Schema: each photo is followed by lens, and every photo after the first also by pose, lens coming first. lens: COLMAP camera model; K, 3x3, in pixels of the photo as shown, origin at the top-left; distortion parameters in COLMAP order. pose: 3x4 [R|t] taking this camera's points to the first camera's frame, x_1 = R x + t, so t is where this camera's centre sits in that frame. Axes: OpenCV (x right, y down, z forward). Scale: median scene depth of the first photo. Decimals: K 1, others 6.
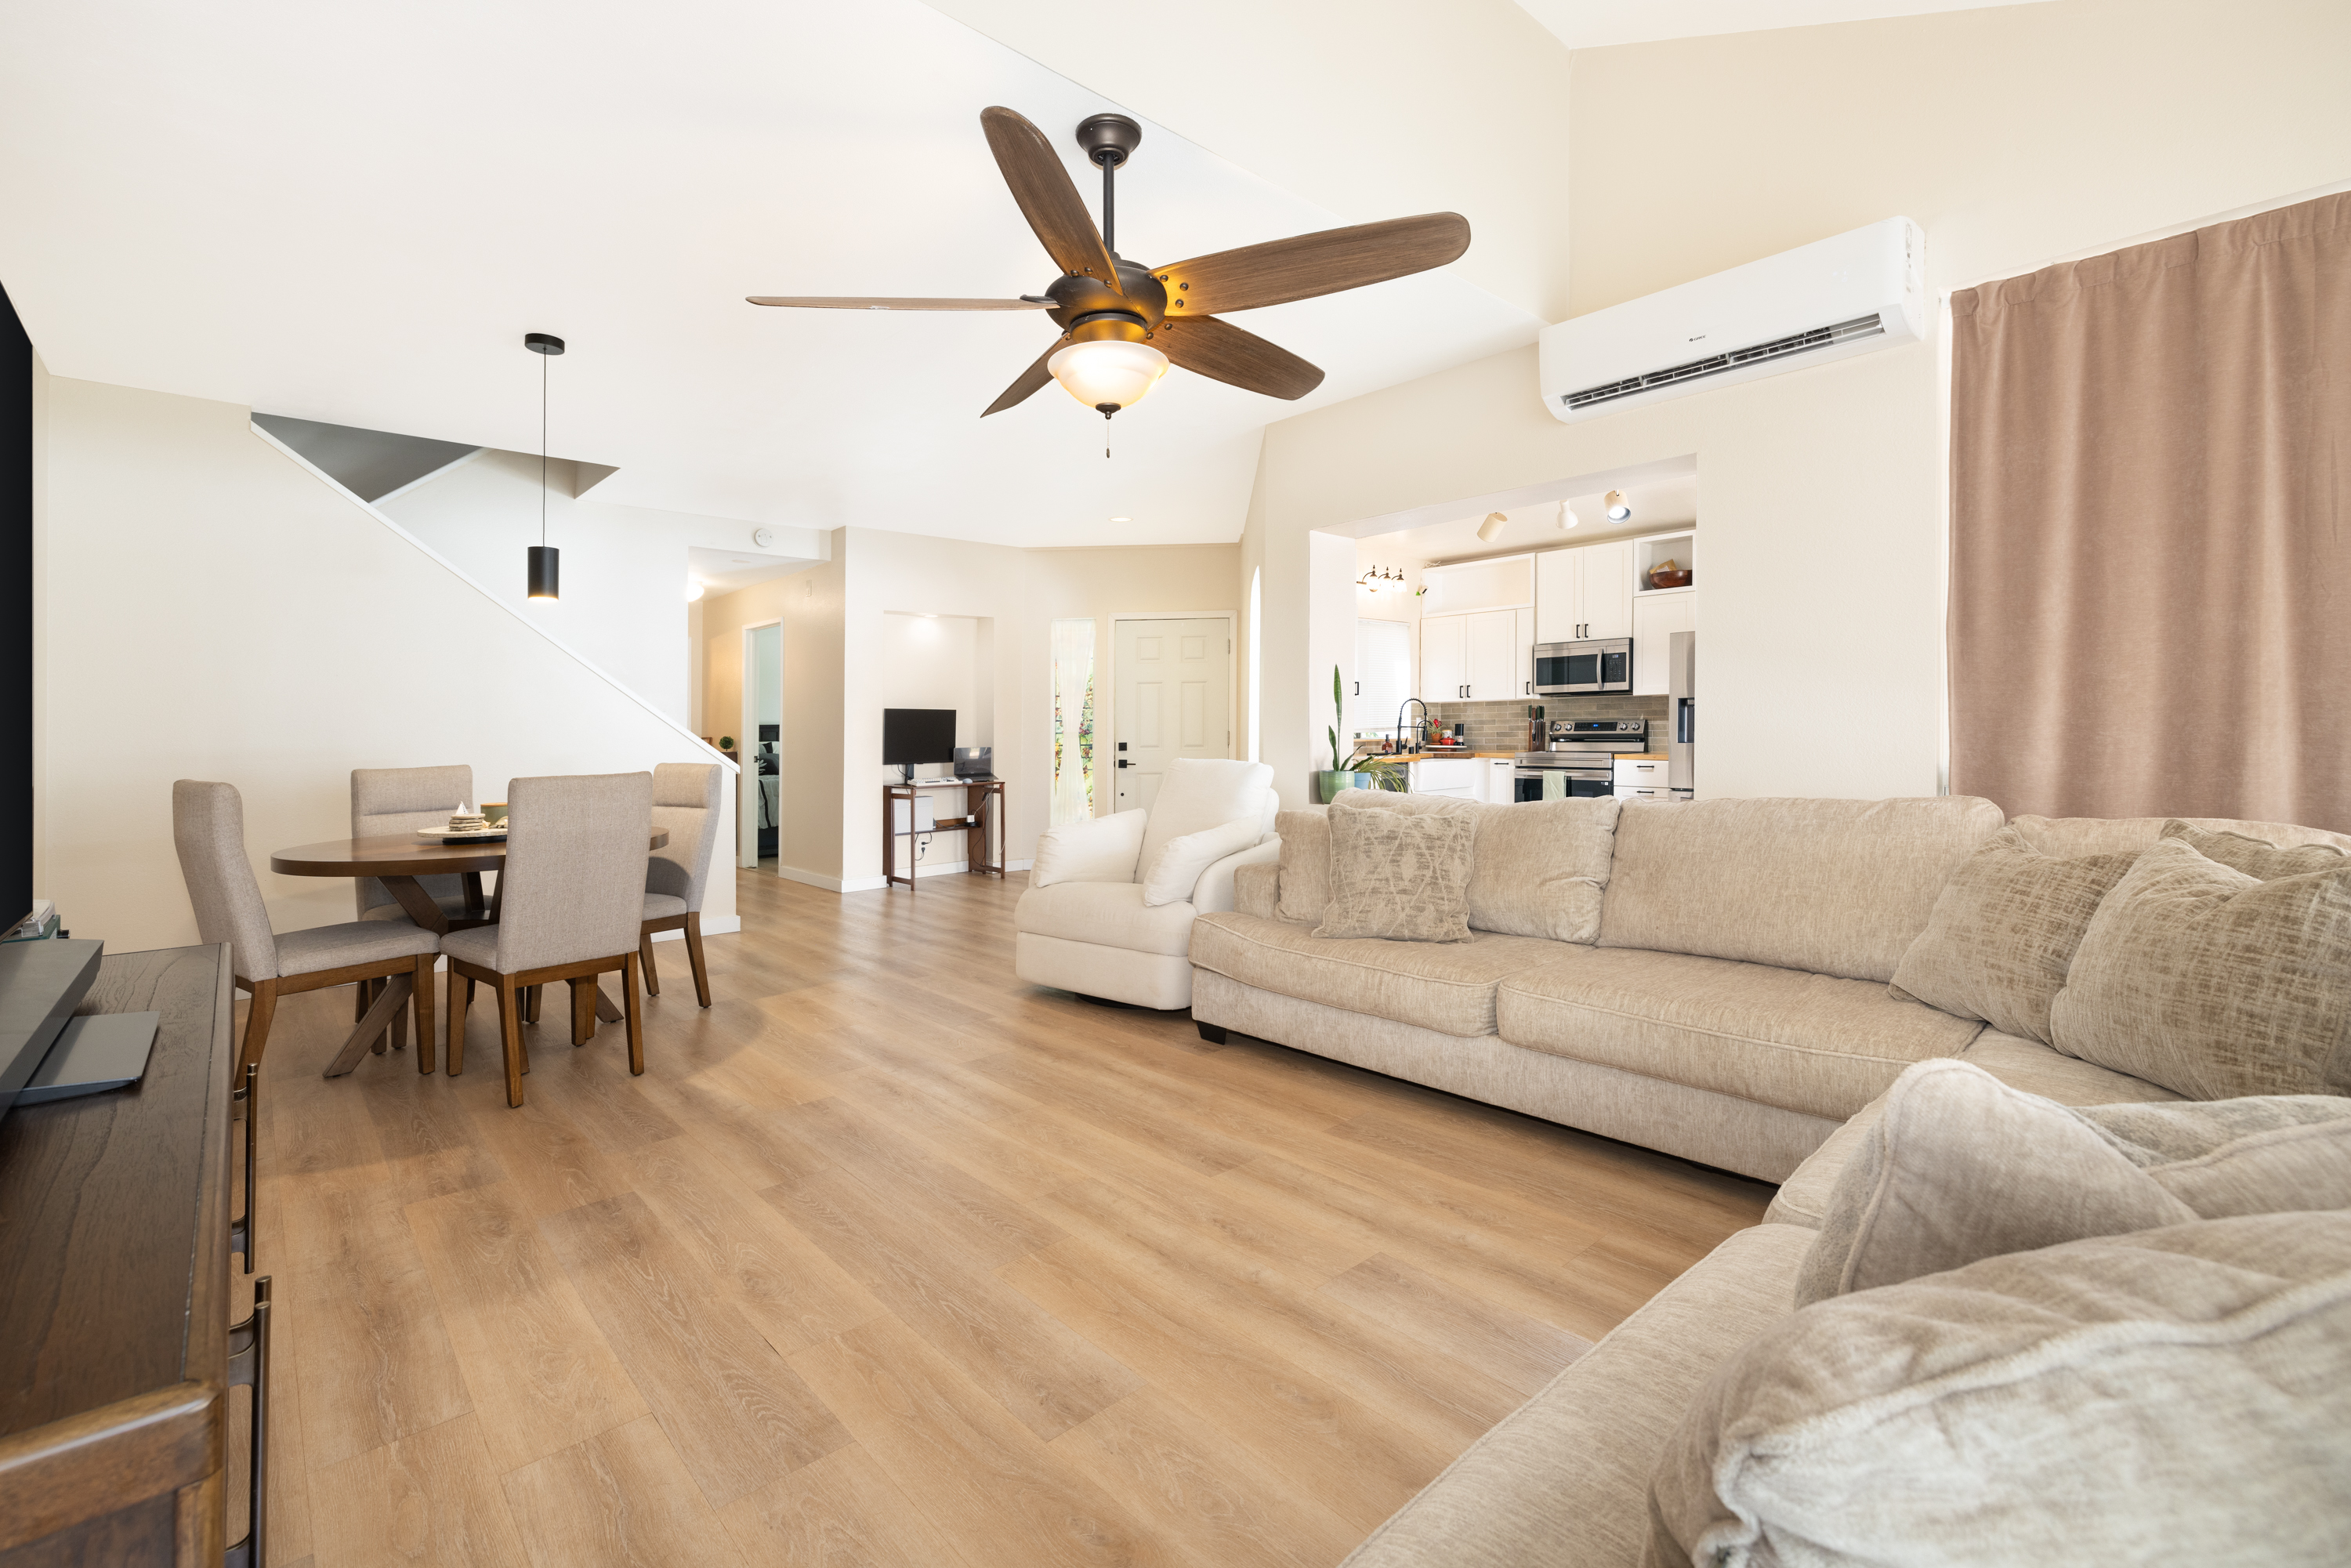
lens RADIAL K [[1016.5, 0, 1164.5], [0, 1016.5, 679.9], [0, 0, 1]] dist [0.000123, -0.000096]
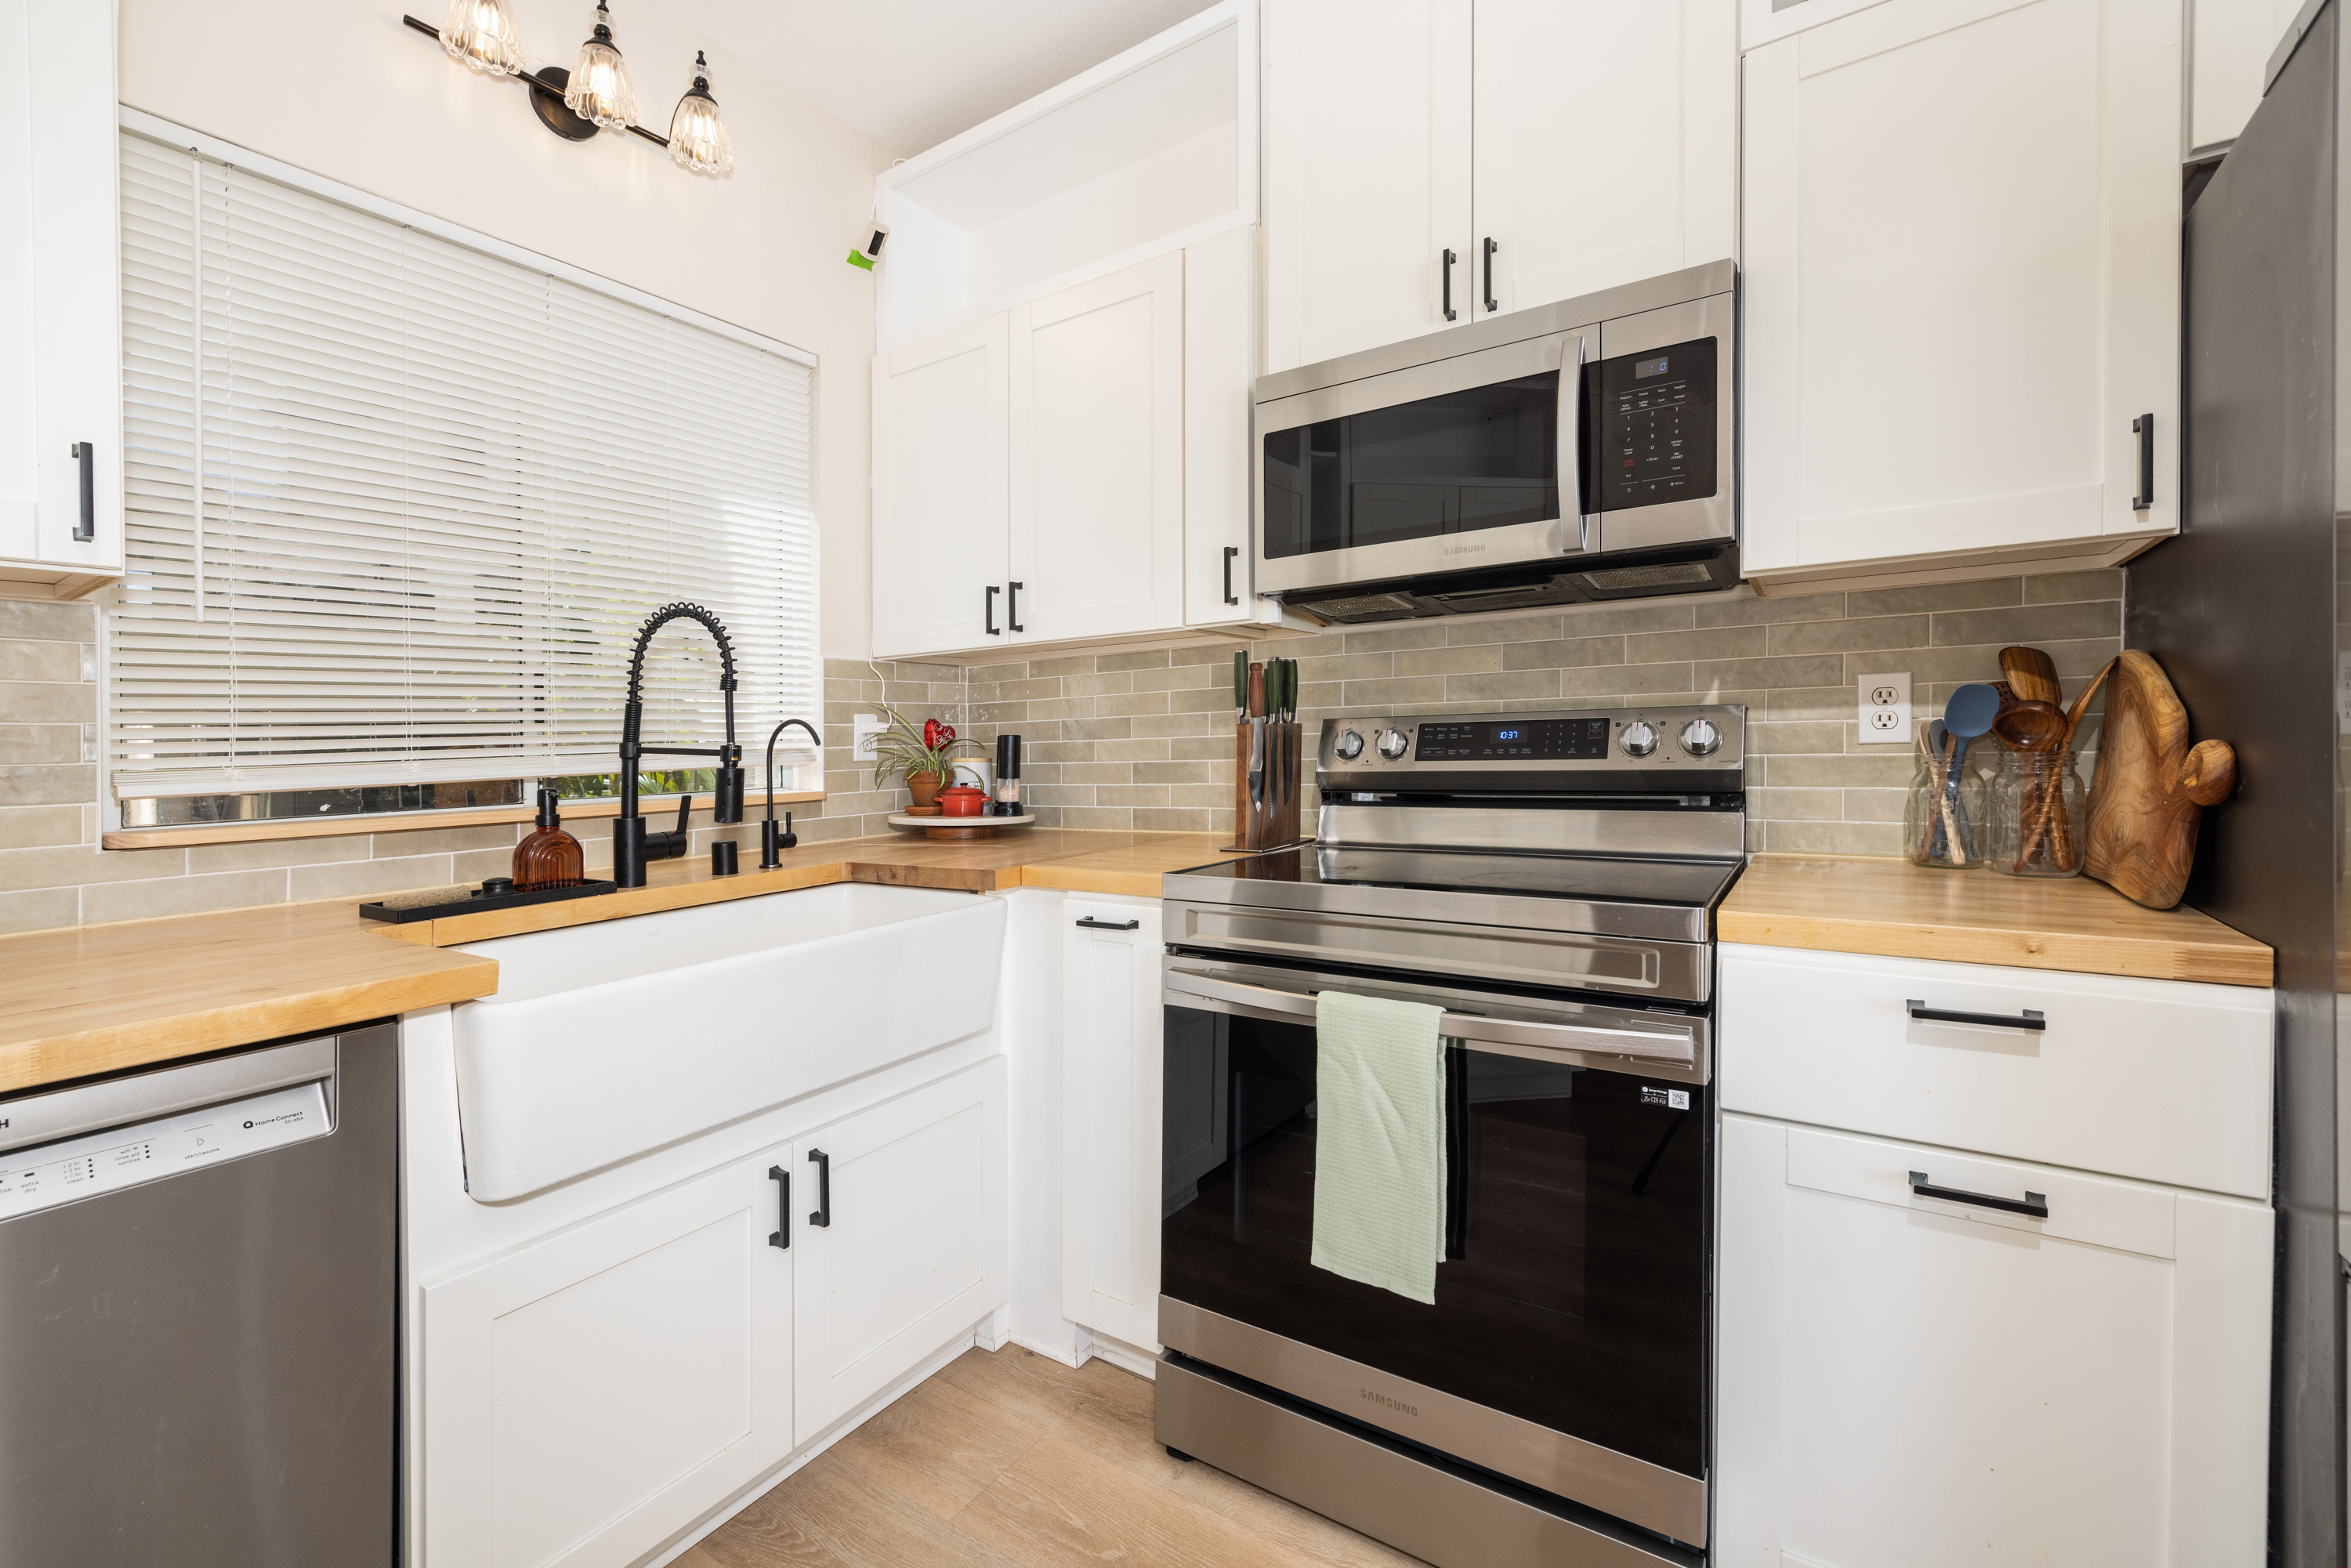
lens RADIAL K [[996.9, 0, 1172.8], [0, 996.9, 786.6], [0, 0, 1]] dist [0.004932, 0.000534]
pose [[0.975973, -0.020549, 0.216920, 0.313754], [0.001394, 0.996111, 0.088094, 0.037837], [-0.217886, -0.085675, 0.972206, 0.828782]]
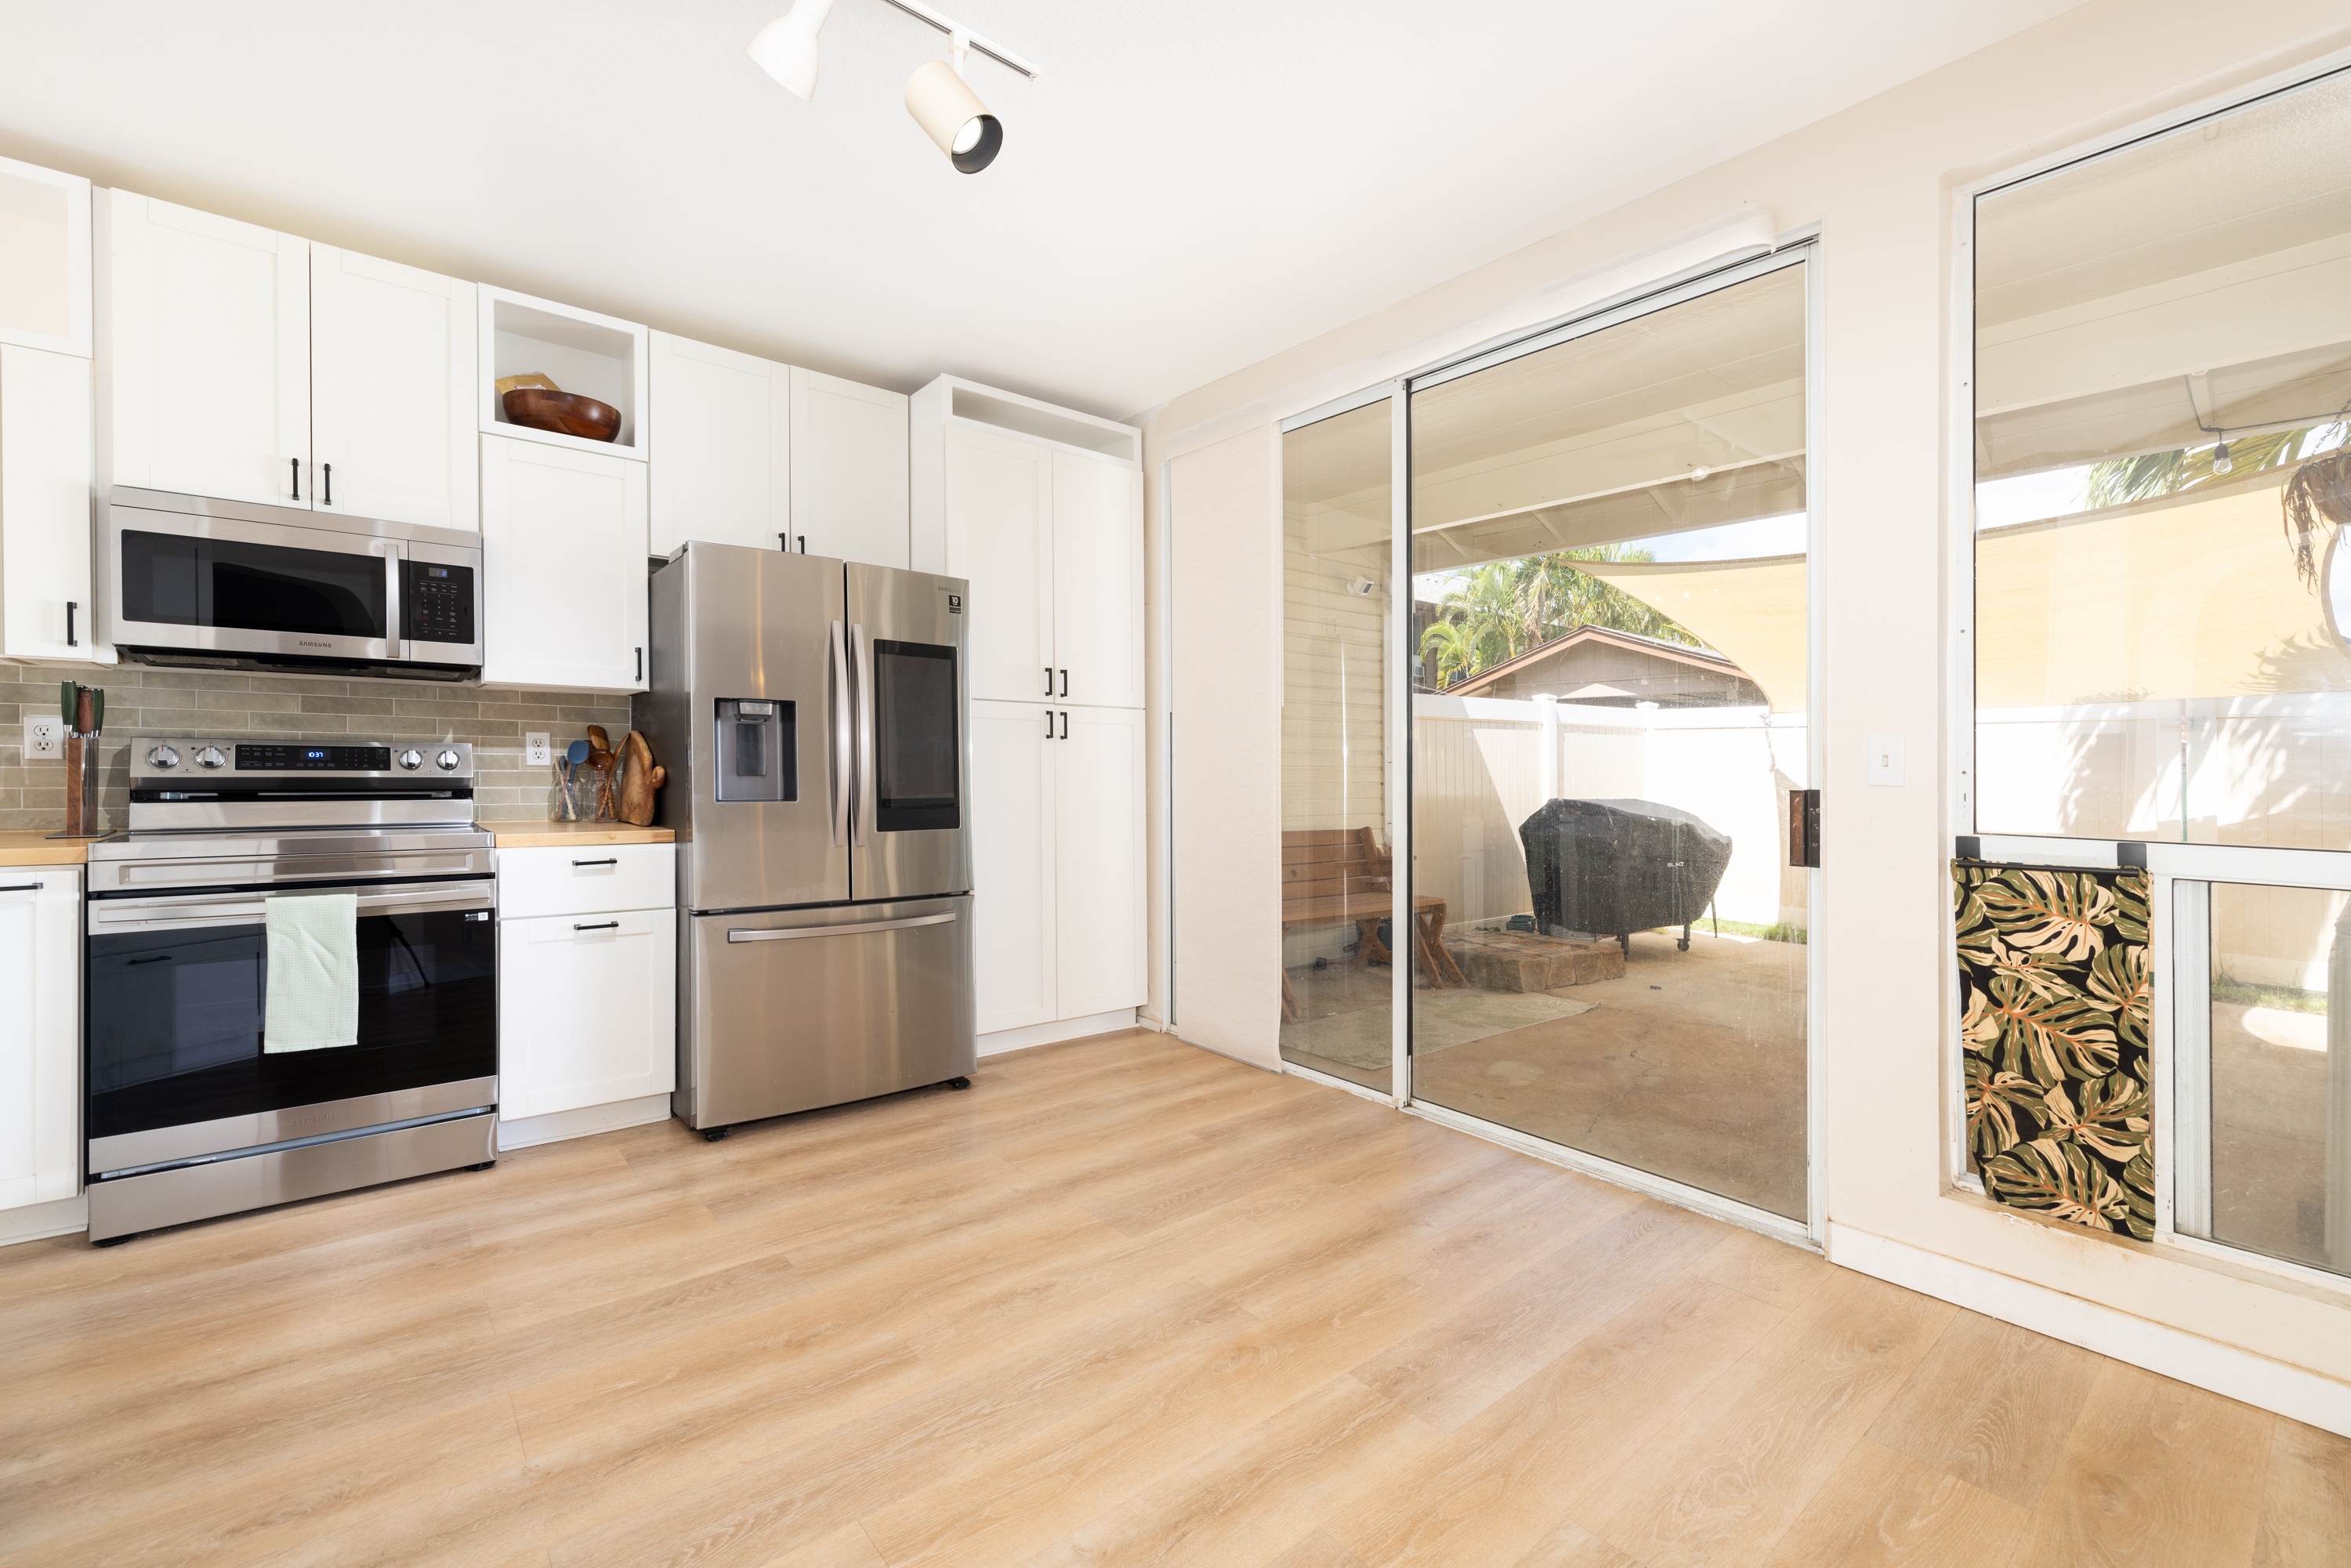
lens RADIAL K [[997.4, 0, 1167.1], [0, 997.4, 778.3], [0, 0, 1]] dist [0.001202, 0.000388]
pose [[0.075911, 0.000133, 0.997115, 0.094316], [-0.062128, 0.998058, 0.004597, 0.033916], [-0.995177, -0.062297, 0.075772, 0.695690]]
